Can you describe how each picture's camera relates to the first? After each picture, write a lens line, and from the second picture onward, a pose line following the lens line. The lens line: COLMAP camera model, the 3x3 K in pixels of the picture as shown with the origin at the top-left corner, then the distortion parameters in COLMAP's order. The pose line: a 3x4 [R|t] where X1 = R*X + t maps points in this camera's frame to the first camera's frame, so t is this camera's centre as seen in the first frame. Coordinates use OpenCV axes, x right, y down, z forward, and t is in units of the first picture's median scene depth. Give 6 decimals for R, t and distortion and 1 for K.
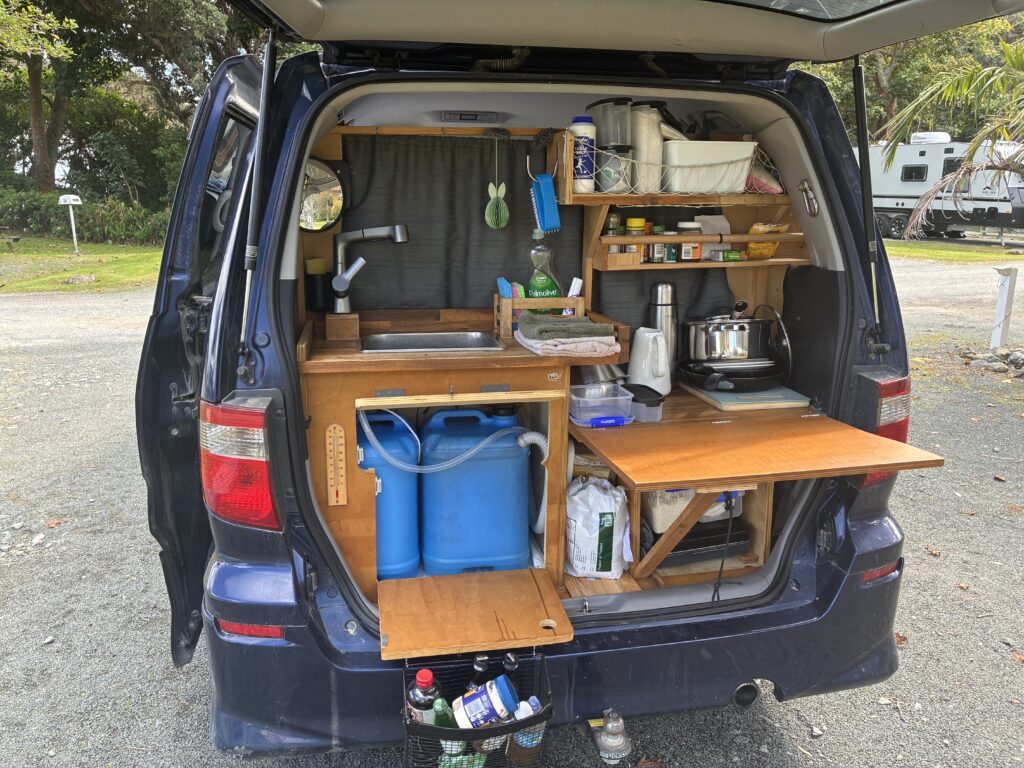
lens RADIAL K [[901.6, 0, 512.0], [0, 901.6, 384.0], [0, 0, 1]] dist [0.004074, 0.003373]
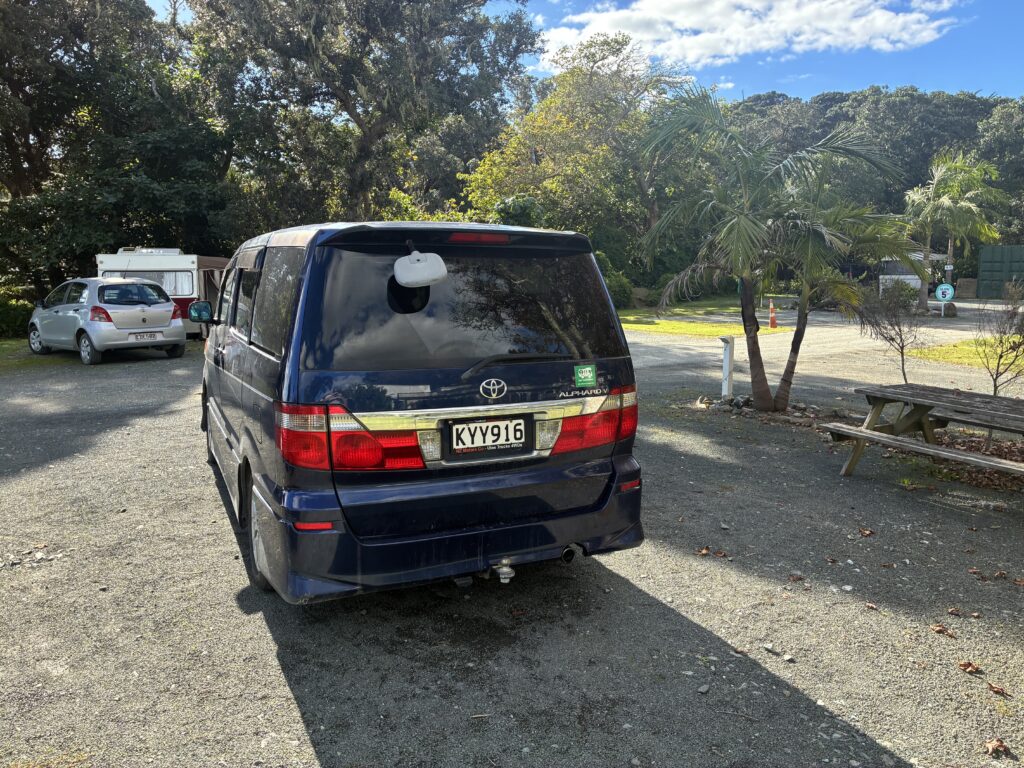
lens RADIAL K [[901.6, 0, 512.0], [0, 901.6, 384.0], [0, 0, 1]] dist [0.004074, 0.003373]
pose [[0.974303, -0.039119, 0.221817, -0.261105], [0.060231, 0.994188, -0.089228, 0.149770], [-0.217037, 0.100295, 0.970997, -0.845610]]
